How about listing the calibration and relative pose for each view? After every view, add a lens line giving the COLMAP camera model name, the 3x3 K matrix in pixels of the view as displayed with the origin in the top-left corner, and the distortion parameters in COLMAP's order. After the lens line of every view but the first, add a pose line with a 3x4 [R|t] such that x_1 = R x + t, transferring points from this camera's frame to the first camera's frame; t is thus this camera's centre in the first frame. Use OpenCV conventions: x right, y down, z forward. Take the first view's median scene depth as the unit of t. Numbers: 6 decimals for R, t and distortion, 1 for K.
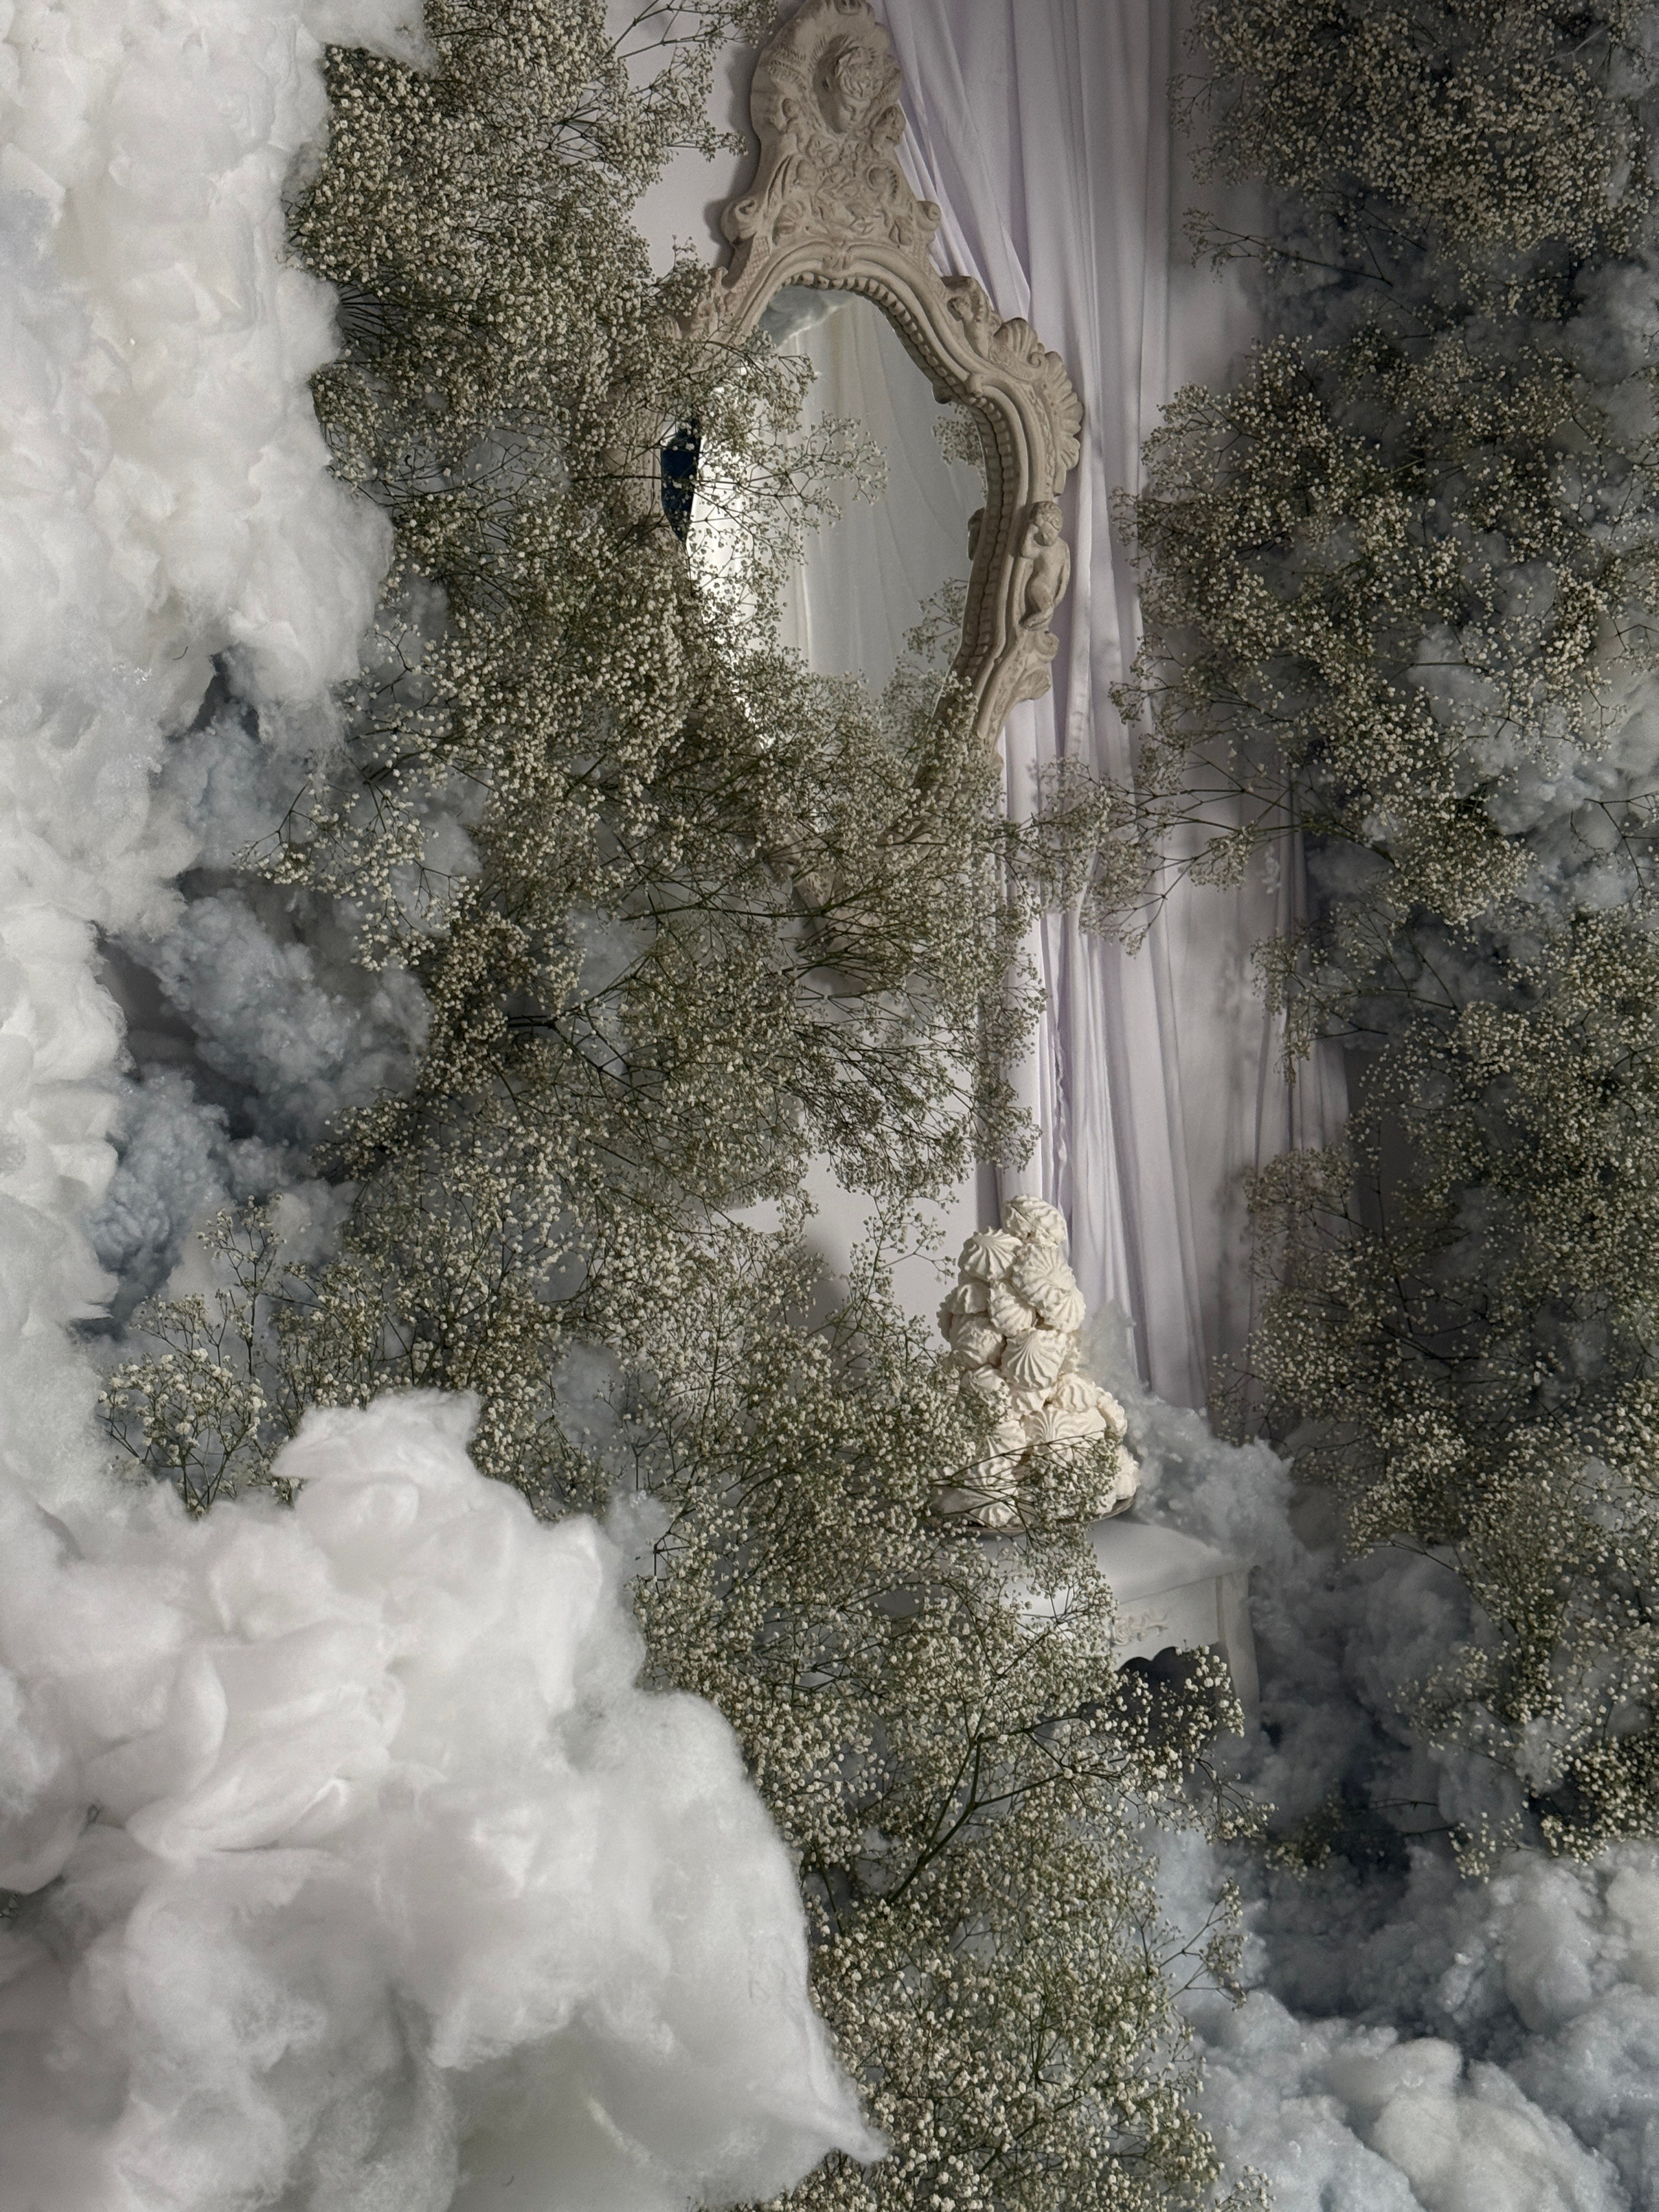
lens RADIAL K [[3061.1, 0, 806.0], [0, 3061.1, 1076.3], [0, 0, 1]] dist [0.092146, 0.000000]
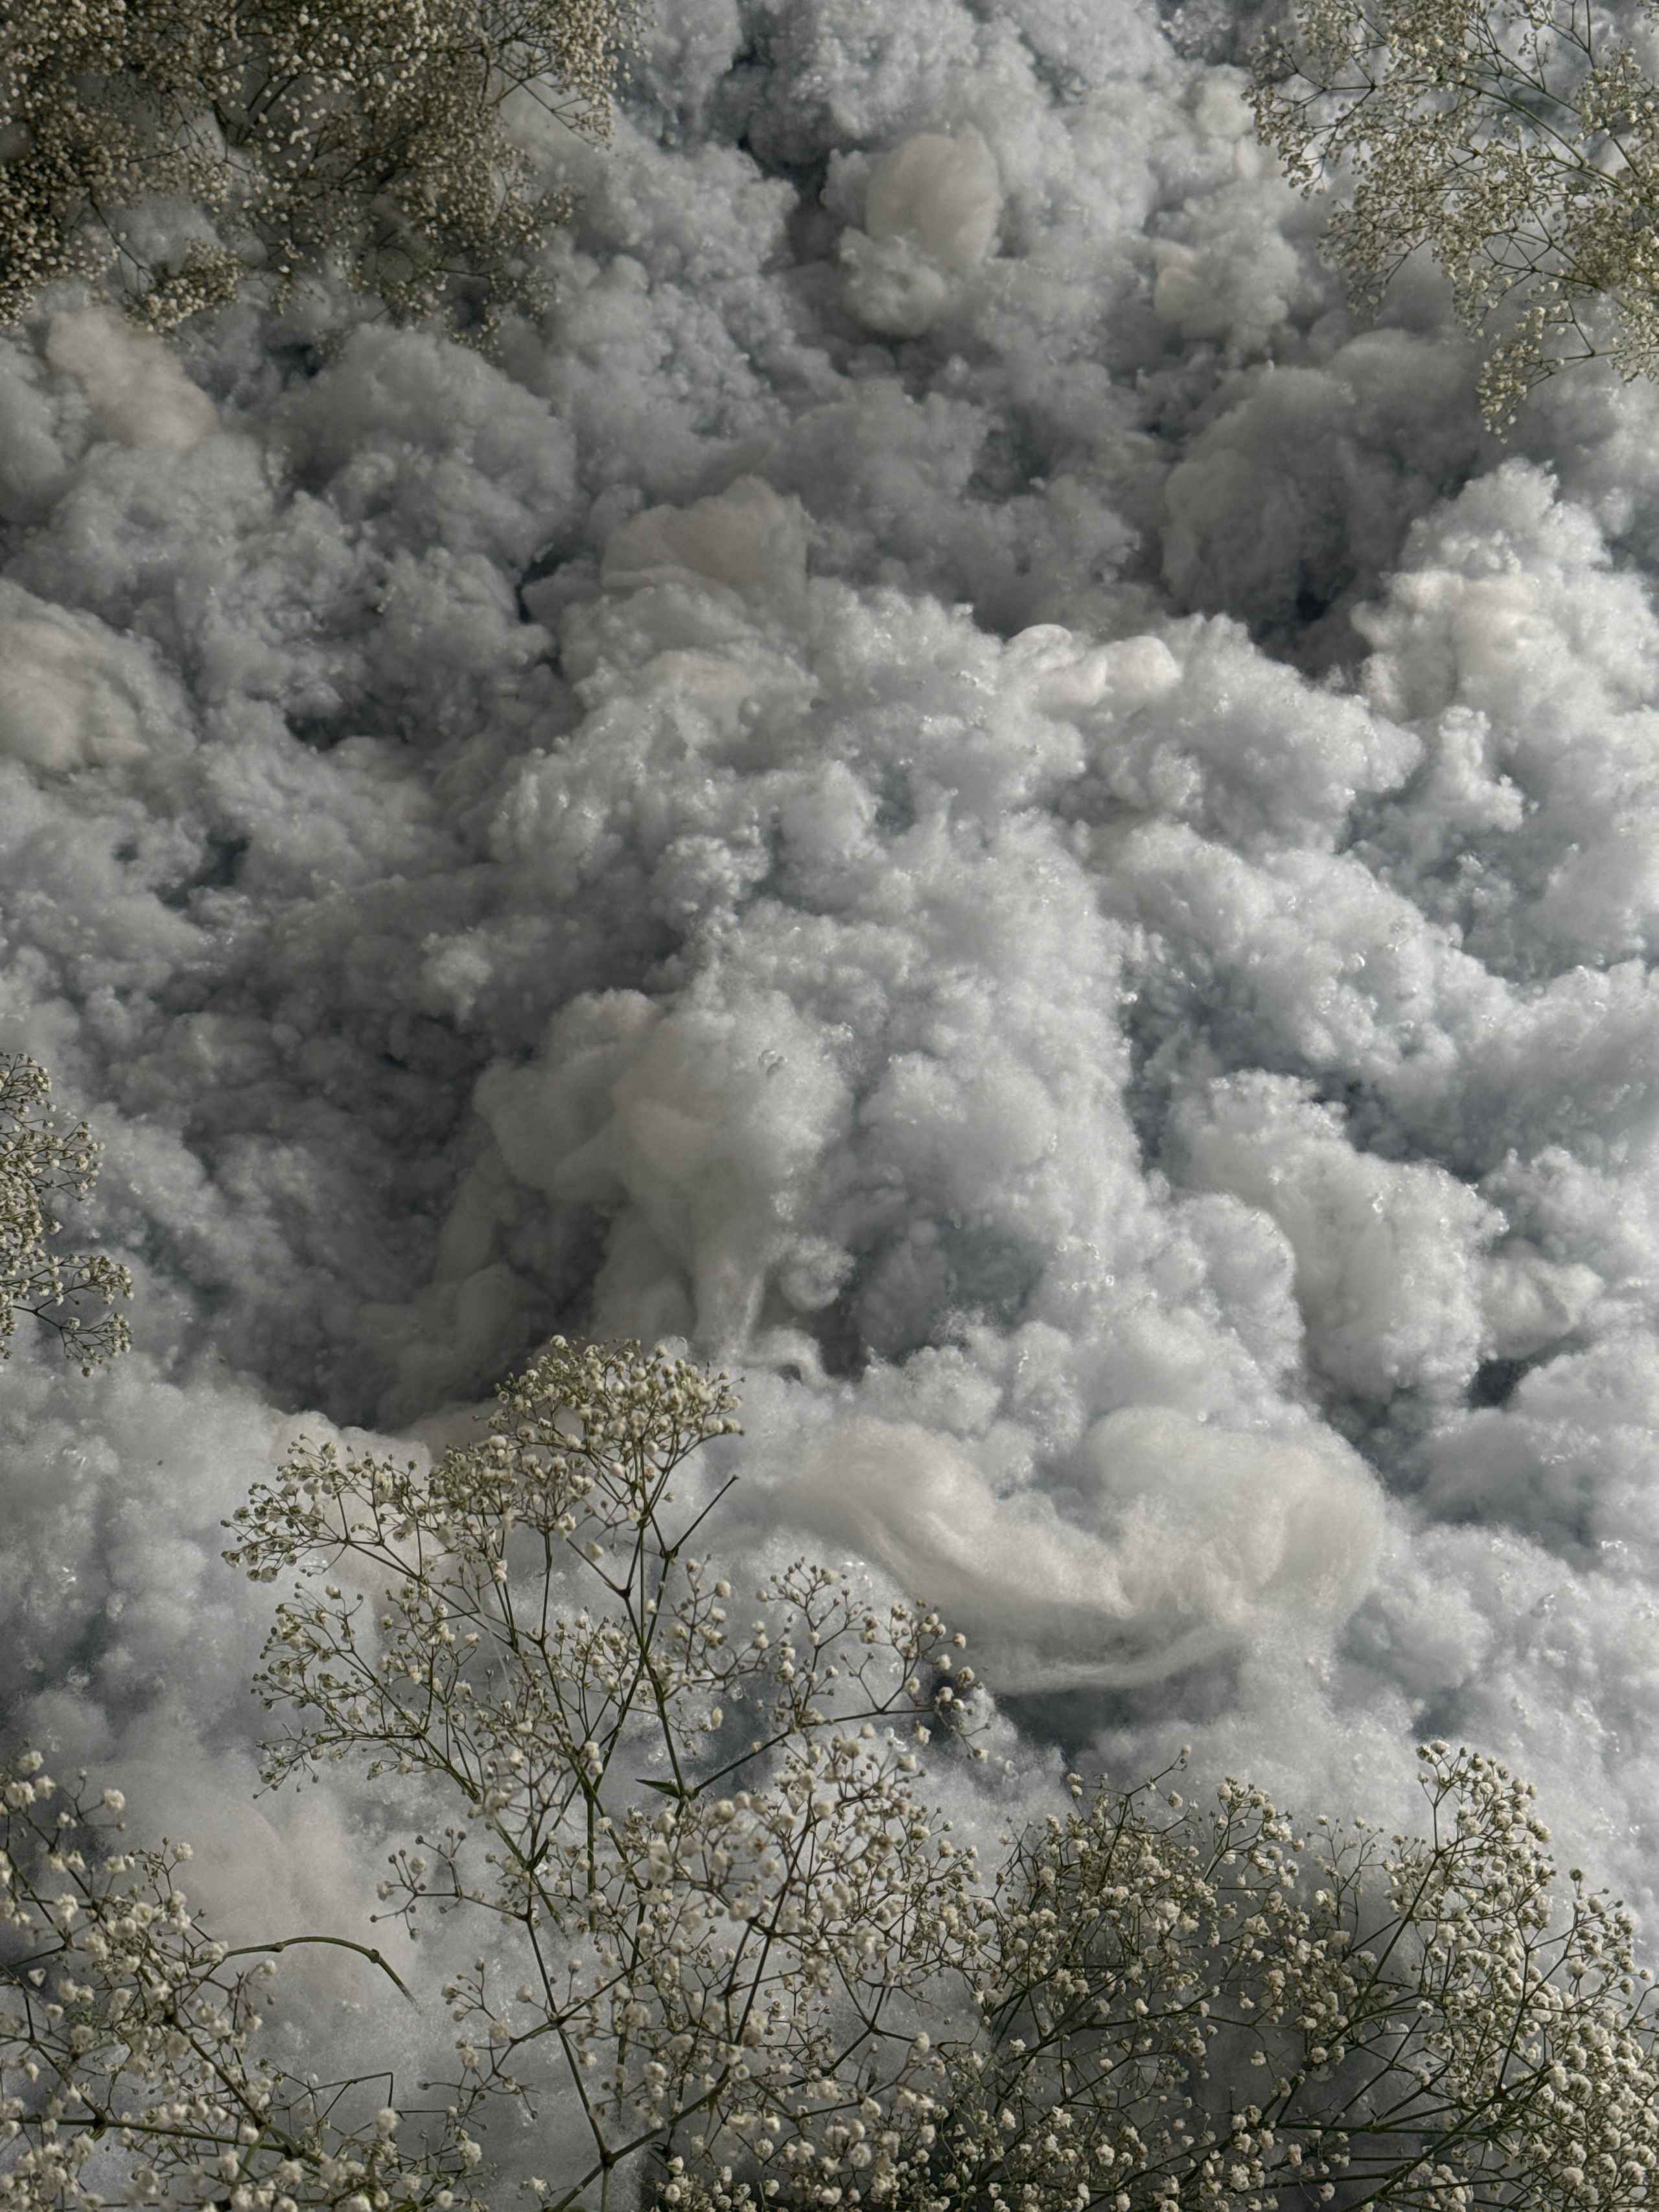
lens RADIAL K [[3061.1, 0, 829.8], [0, 3061.1, 1120.5], [0, 0, 1]] dist [0.092146, 0.000000]
pose [[0.817798, -0.388048, 0.425000, -0.018849], [0.122251, 0.838762, 0.530597, 0.006124], [-0.562371, -0.381965, 0.733377, 0.132263]]
